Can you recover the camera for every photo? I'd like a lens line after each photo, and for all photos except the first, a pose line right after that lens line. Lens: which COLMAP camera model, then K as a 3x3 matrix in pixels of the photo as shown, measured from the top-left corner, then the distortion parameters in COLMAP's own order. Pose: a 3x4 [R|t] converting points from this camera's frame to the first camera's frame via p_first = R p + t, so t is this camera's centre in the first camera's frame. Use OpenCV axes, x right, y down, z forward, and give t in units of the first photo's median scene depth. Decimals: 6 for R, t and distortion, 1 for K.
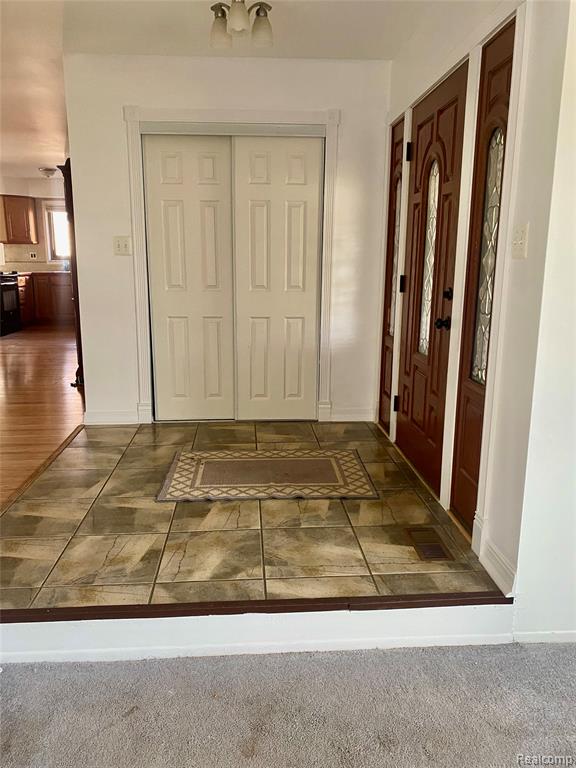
lens RADIAL K [[587.9, 0, 287.7], [0, 587.9, 384.4], [0, 0, 1]] dist [0.042885, -0.030913]
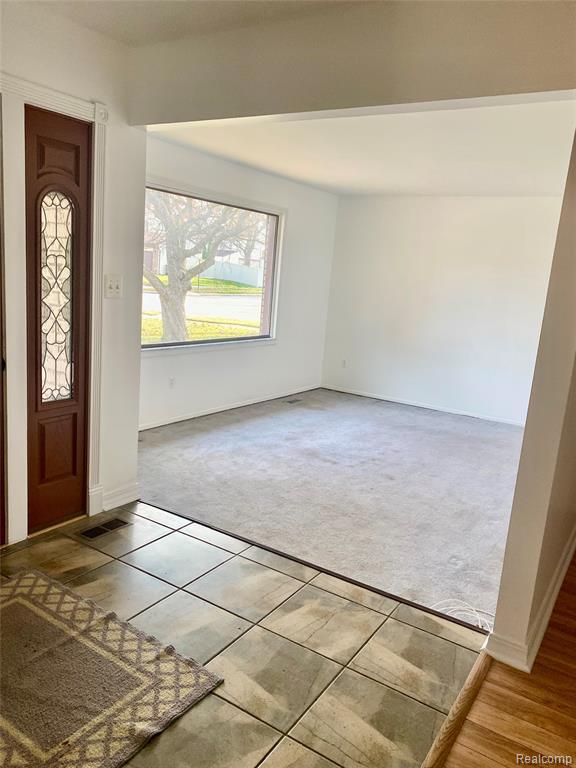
lens RADIAL K [[587.9, 0, 288.0], [0, 587.9, 383.3], [0, 0, 1]] dist [0.042885, -0.030913]
pose [[-0.797563, -0.184970, 0.574177, -0.679509], [0.050814, 0.927846, 0.369487, -0.421881], [-0.601092, 0.323865, -0.730616, 1.472280]]
